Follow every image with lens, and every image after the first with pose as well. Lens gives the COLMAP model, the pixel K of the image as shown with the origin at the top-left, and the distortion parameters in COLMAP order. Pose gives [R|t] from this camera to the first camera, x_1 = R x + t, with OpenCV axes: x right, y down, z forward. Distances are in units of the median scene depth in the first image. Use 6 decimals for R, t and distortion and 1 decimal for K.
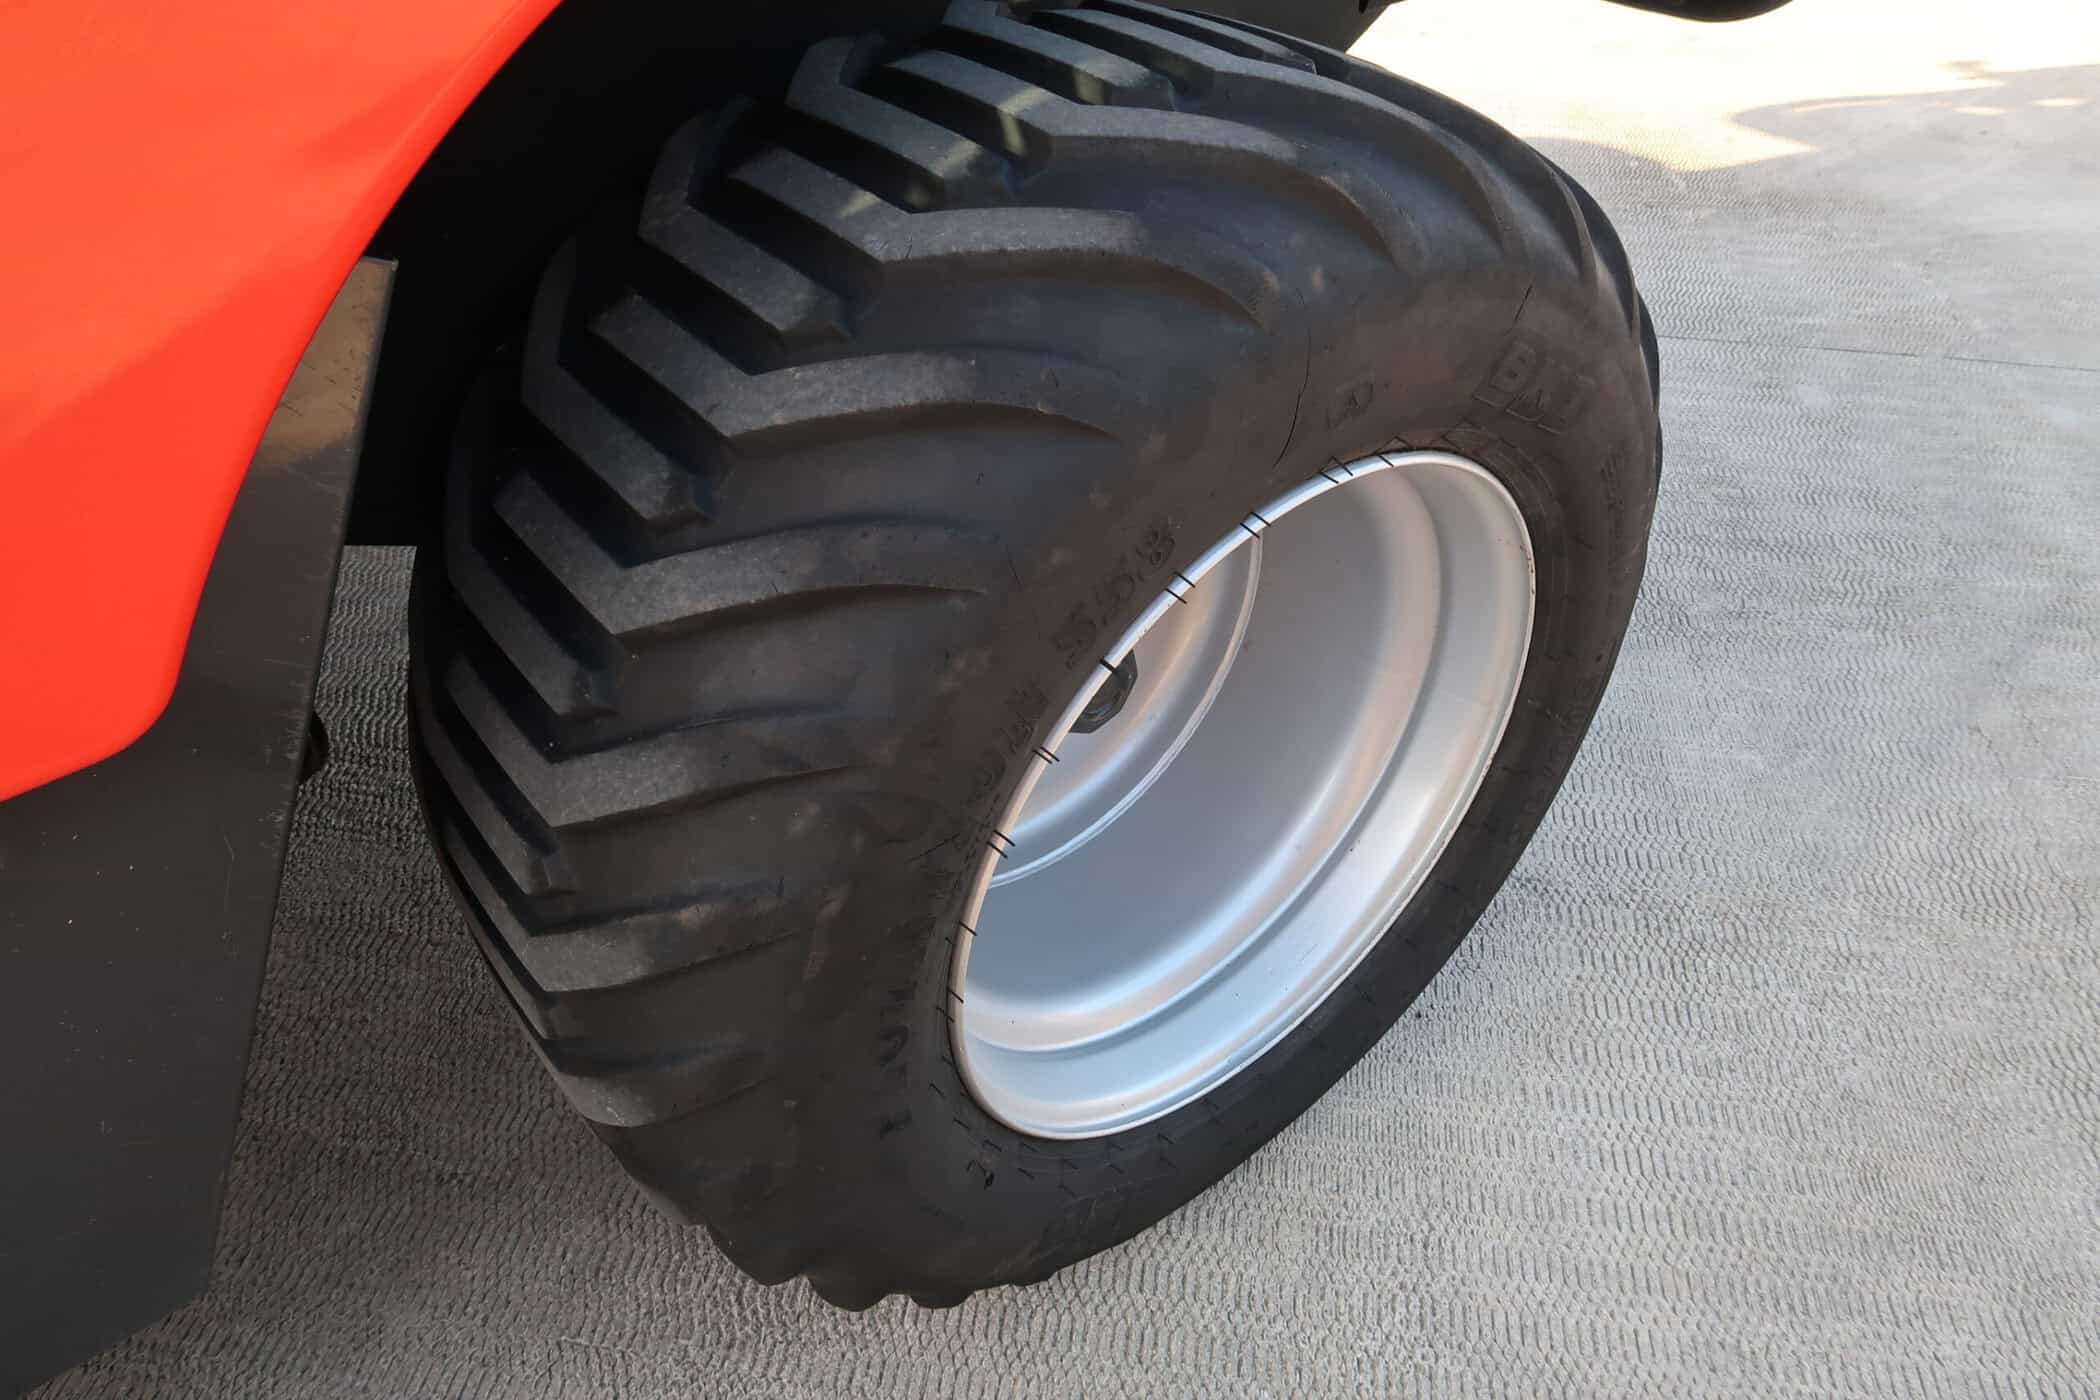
lens RADIAL K [[1453.8, 0, 1050.0], [0, 1453.8, 700.0], [0, 0, 1]] dist [-0.028749, 0.014683]
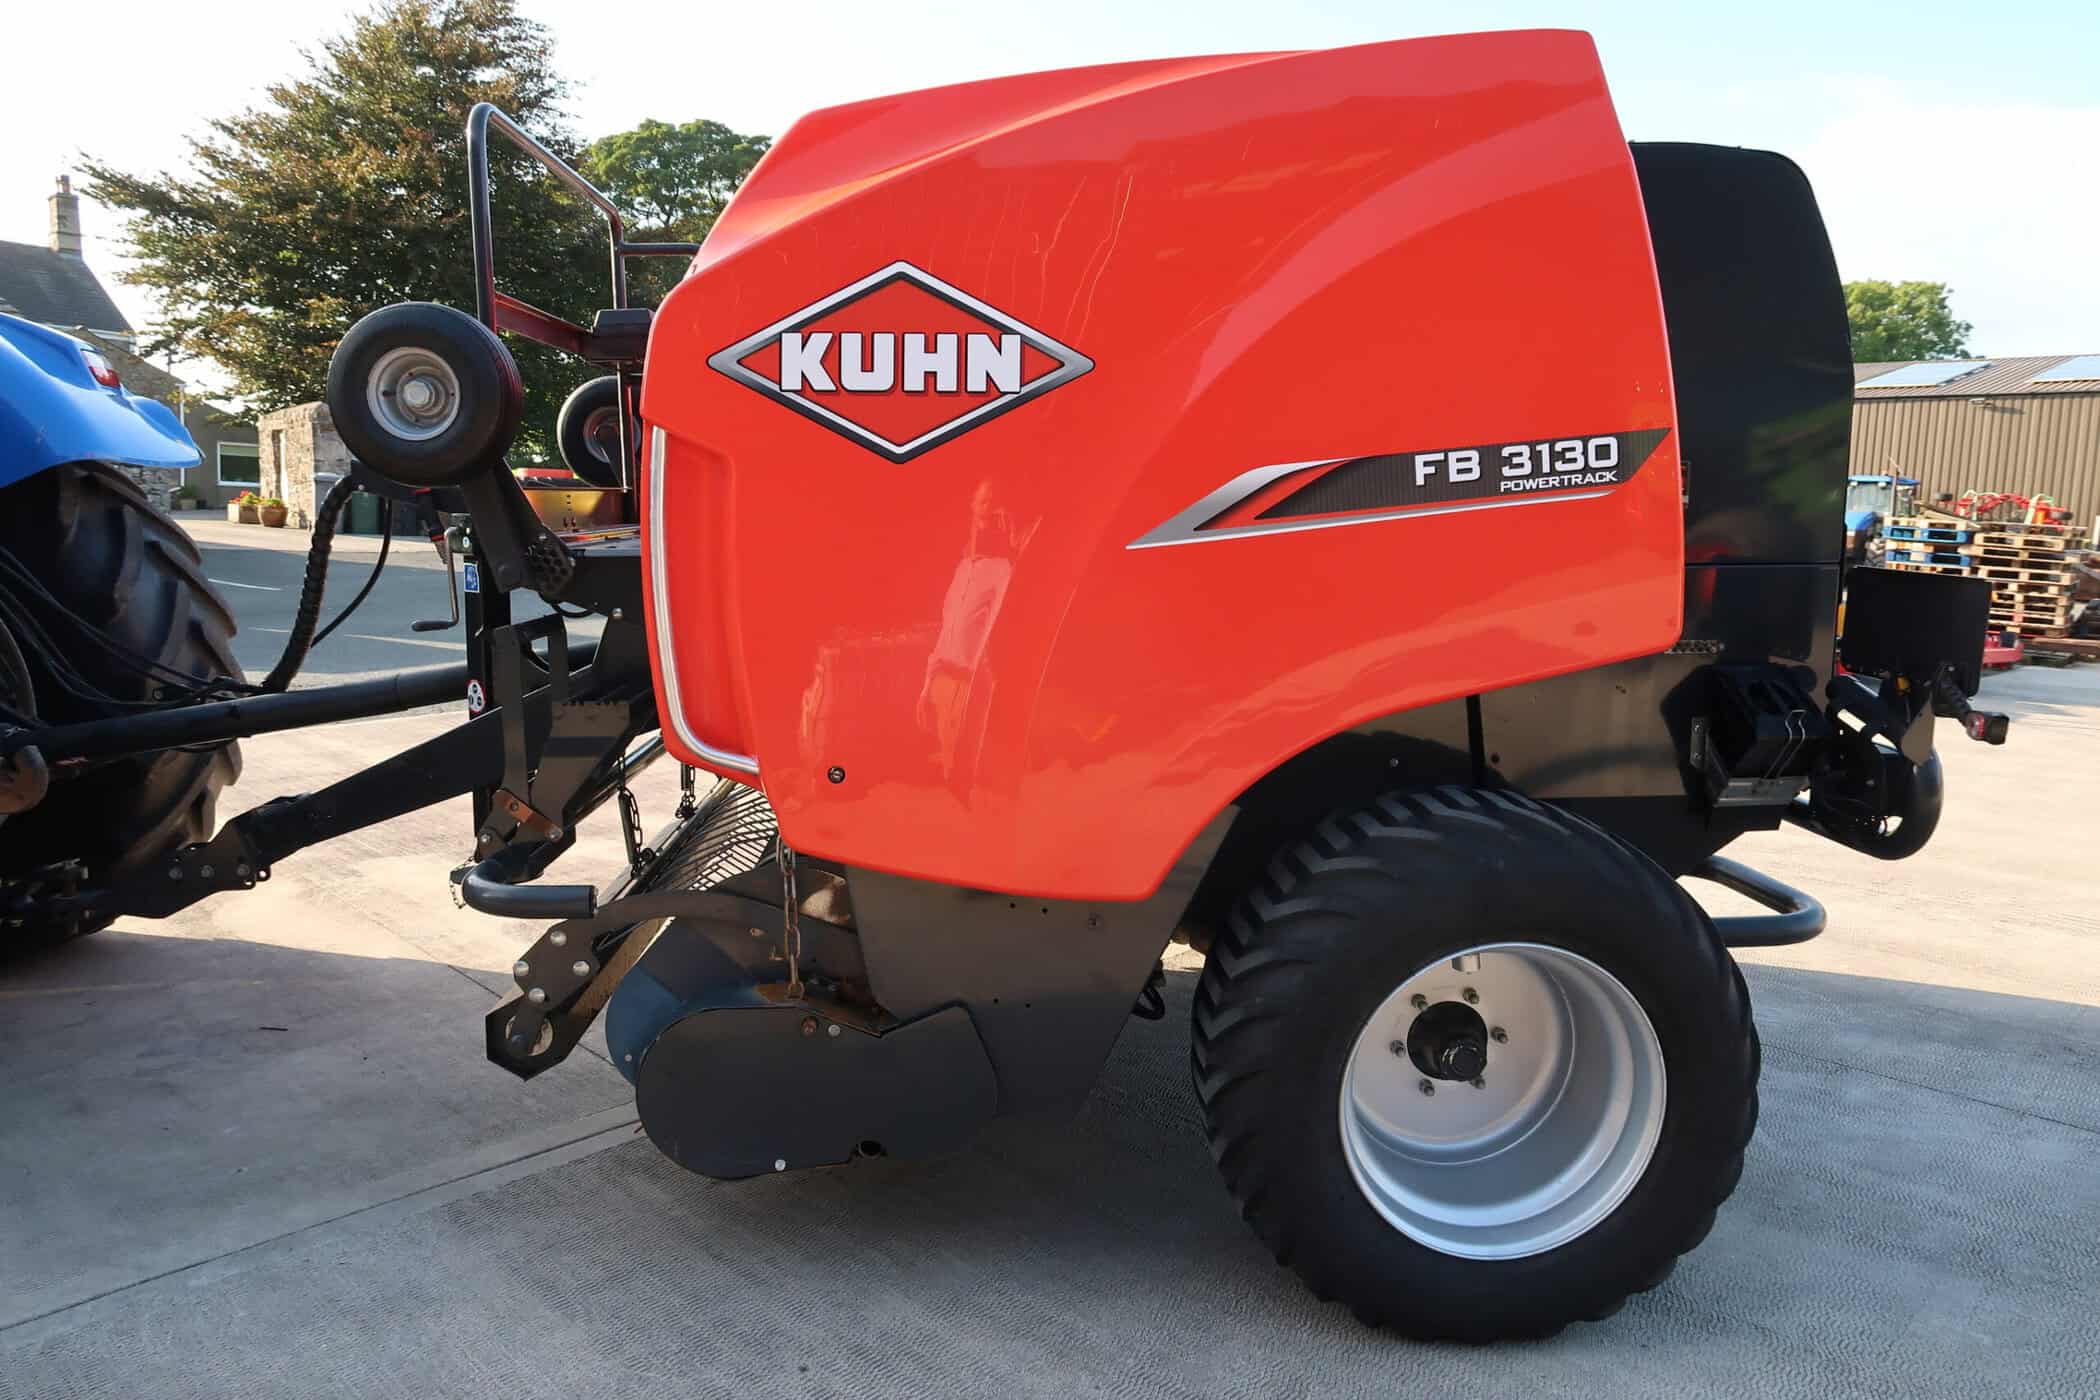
lens RADIAL K [[1453.8, 0, 1050.0], [0, 1453.8, 700.0], [0, 0, 1]] dist [-0.028749, 0.014683]
pose [[0.810341, 0.108041, -0.575913, 0.975271], [-0.388647, 0.834653, -0.390267, 0.855436], [0.438522, 0.540076, 0.718343, -1.580054]]
